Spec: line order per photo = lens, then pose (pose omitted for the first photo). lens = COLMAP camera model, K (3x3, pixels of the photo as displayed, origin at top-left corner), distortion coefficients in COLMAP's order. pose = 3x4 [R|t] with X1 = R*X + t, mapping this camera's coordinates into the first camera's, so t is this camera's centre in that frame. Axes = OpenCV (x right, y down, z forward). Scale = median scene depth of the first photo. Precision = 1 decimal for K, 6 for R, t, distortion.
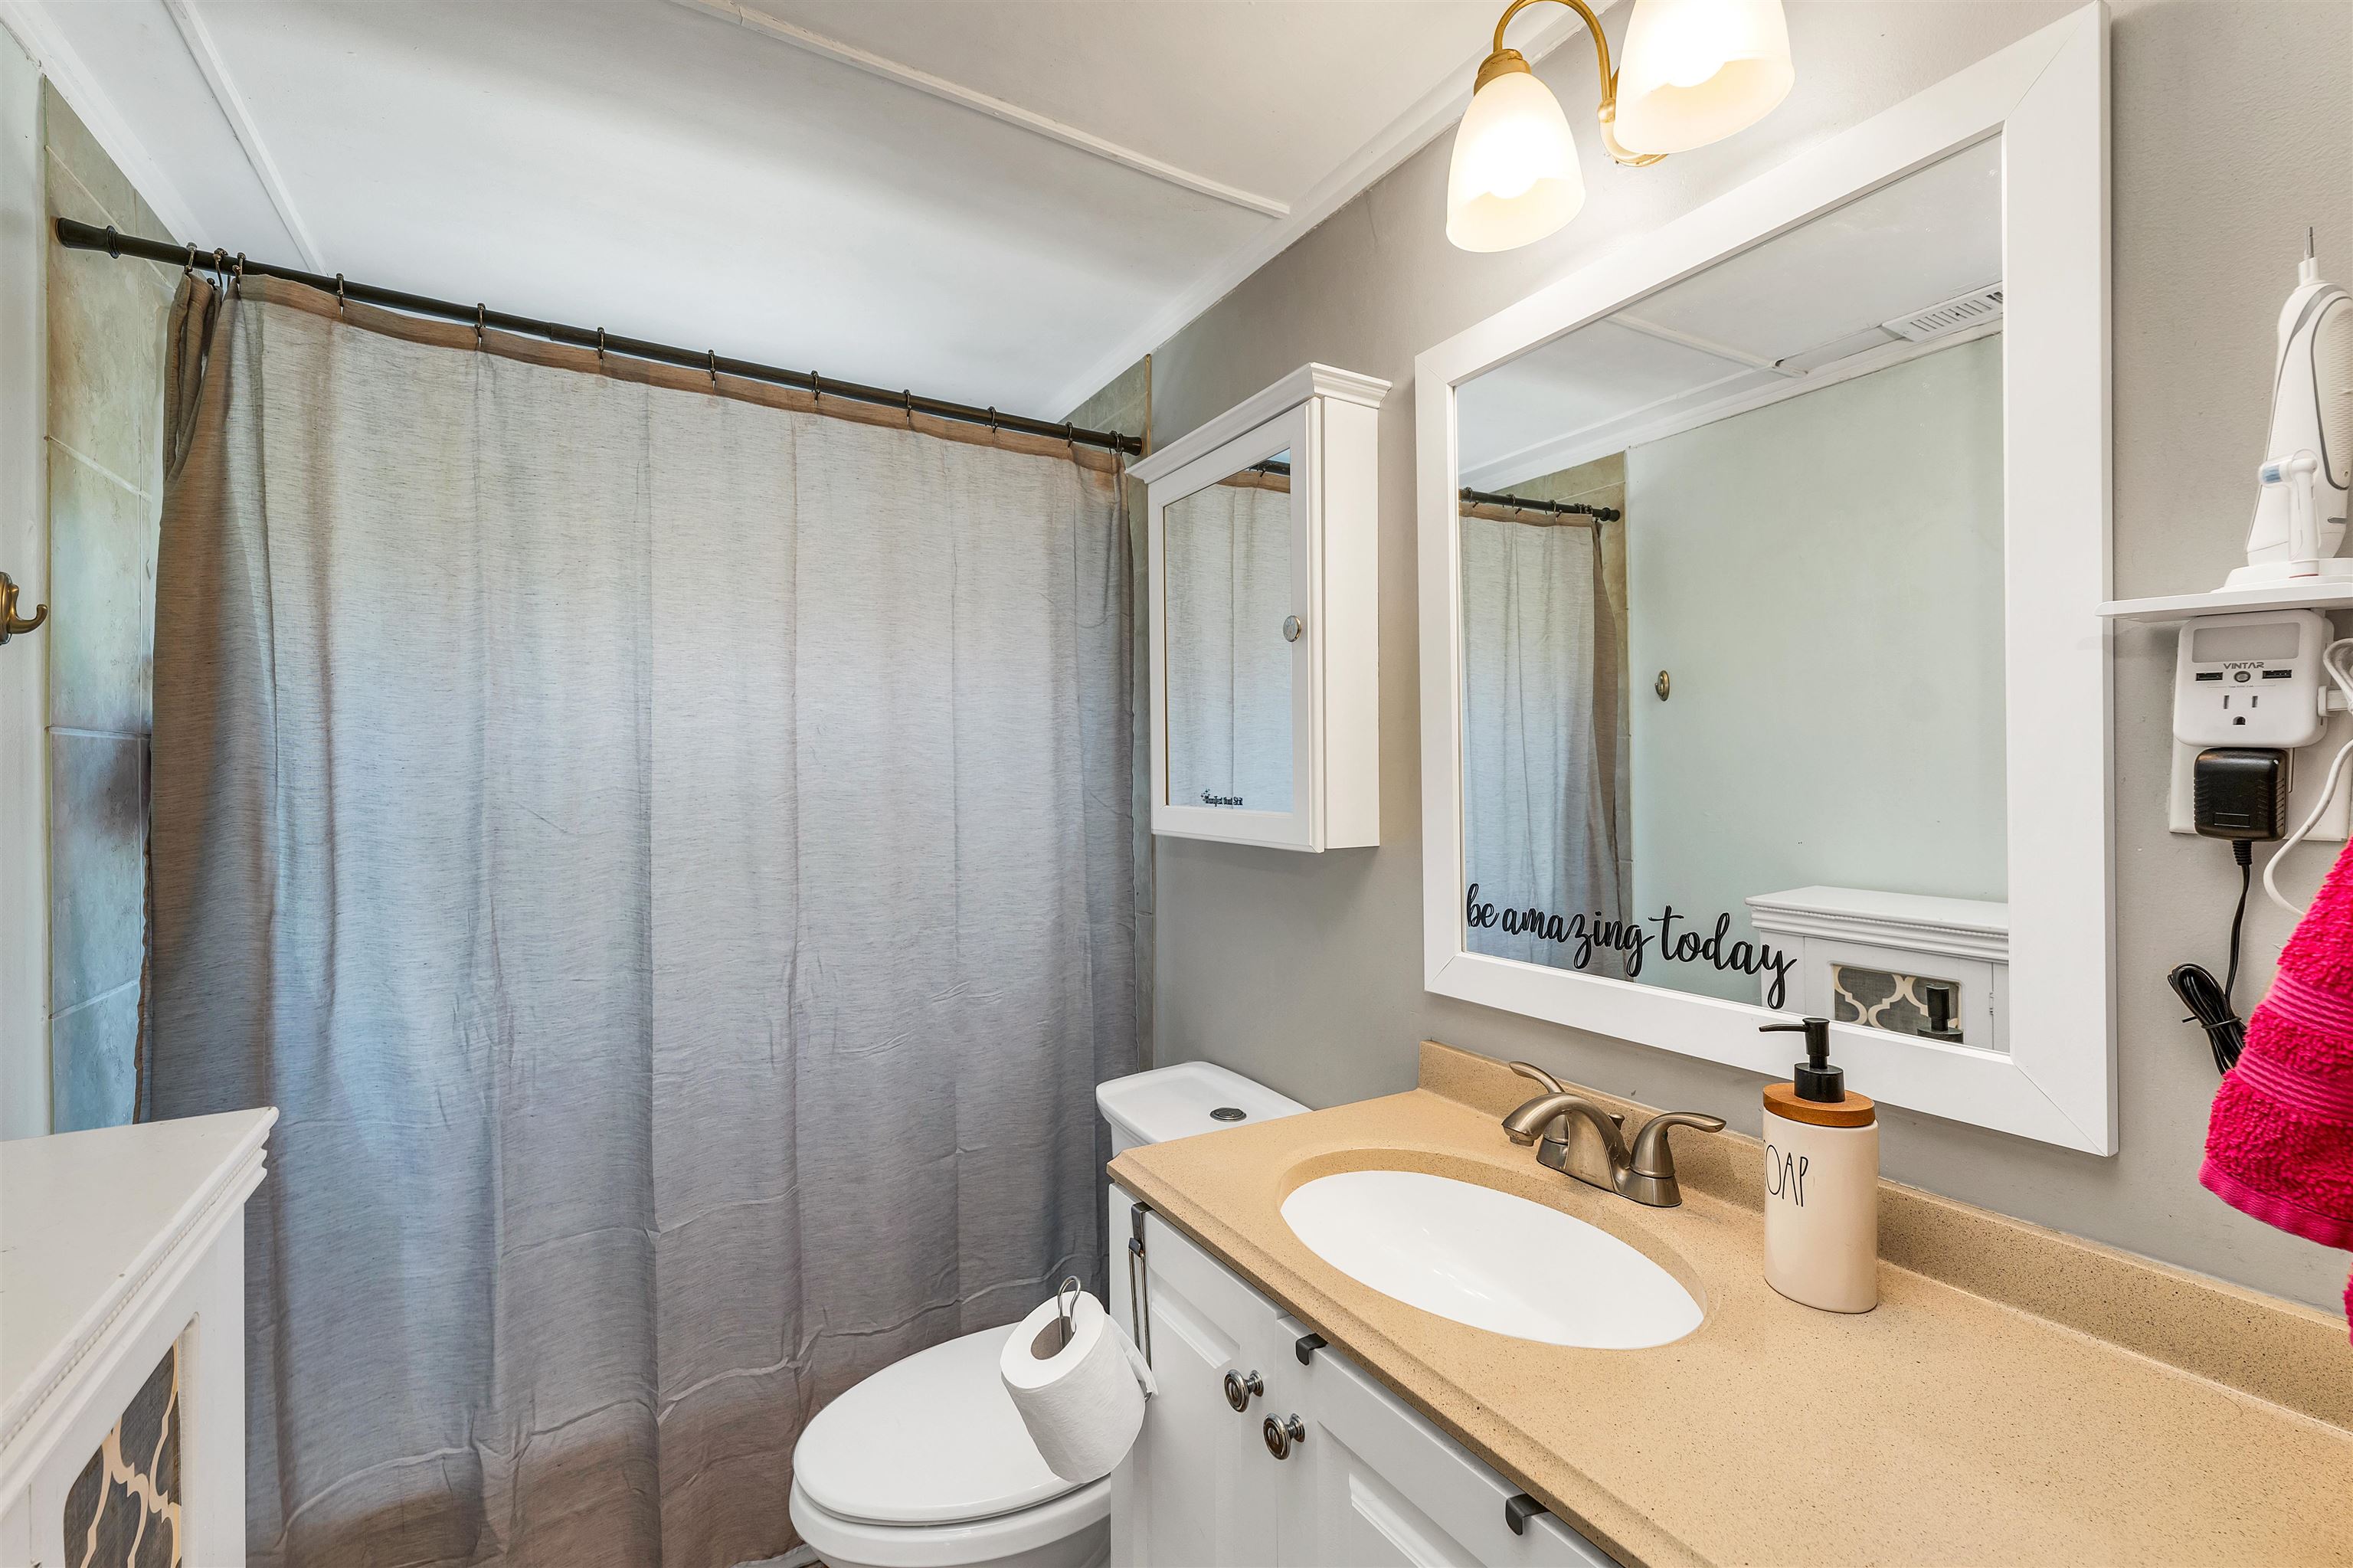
lens RADIAL K [[992.6, 0, 1177.0], [0, 992.6, 778.3], [0, 0, 1]] dist [-0.002793, -0.000063]
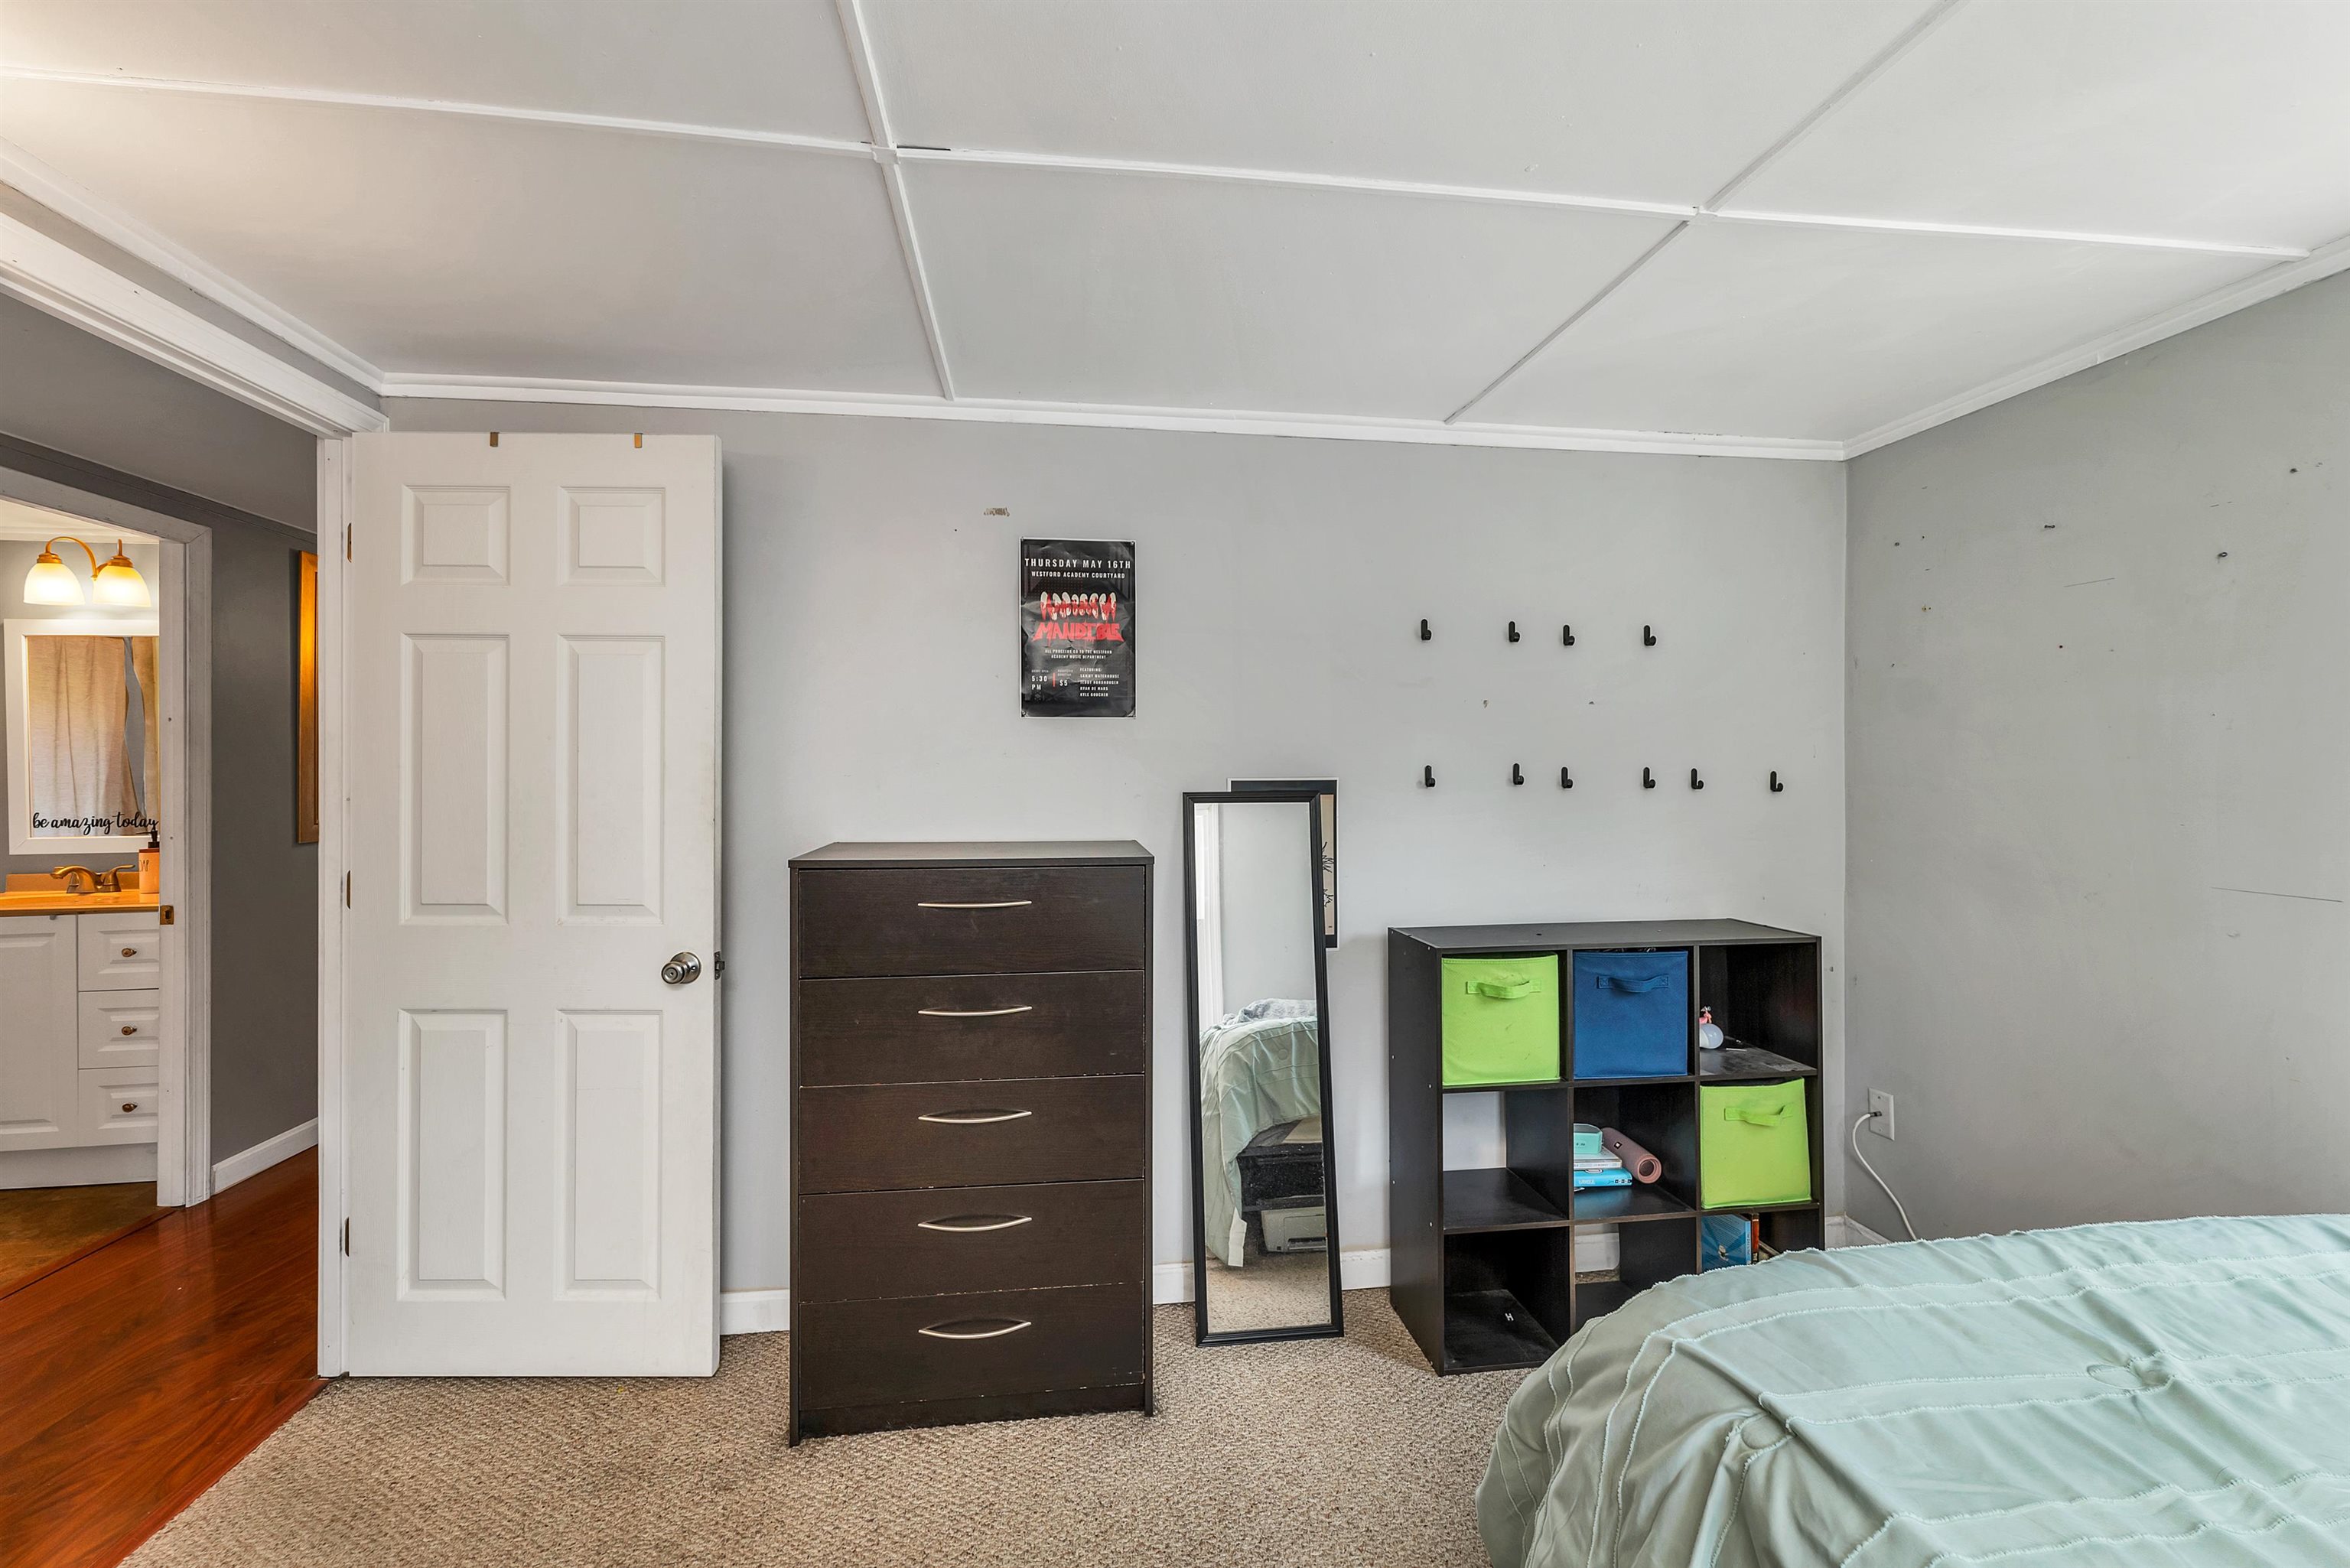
lens RADIAL K [[991.3, 0, 1175.5], [0, 991.3, 778.3], [0, 0, 1]] dist [-0.002793, -0.000063]
pose [[0.400823, -0.003071, 0.916150, -0.986678], [0.003154, 0.999993, 0.001972, 0.014804], [-0.916150, 0.002099, 0.400830, -3.129577]]
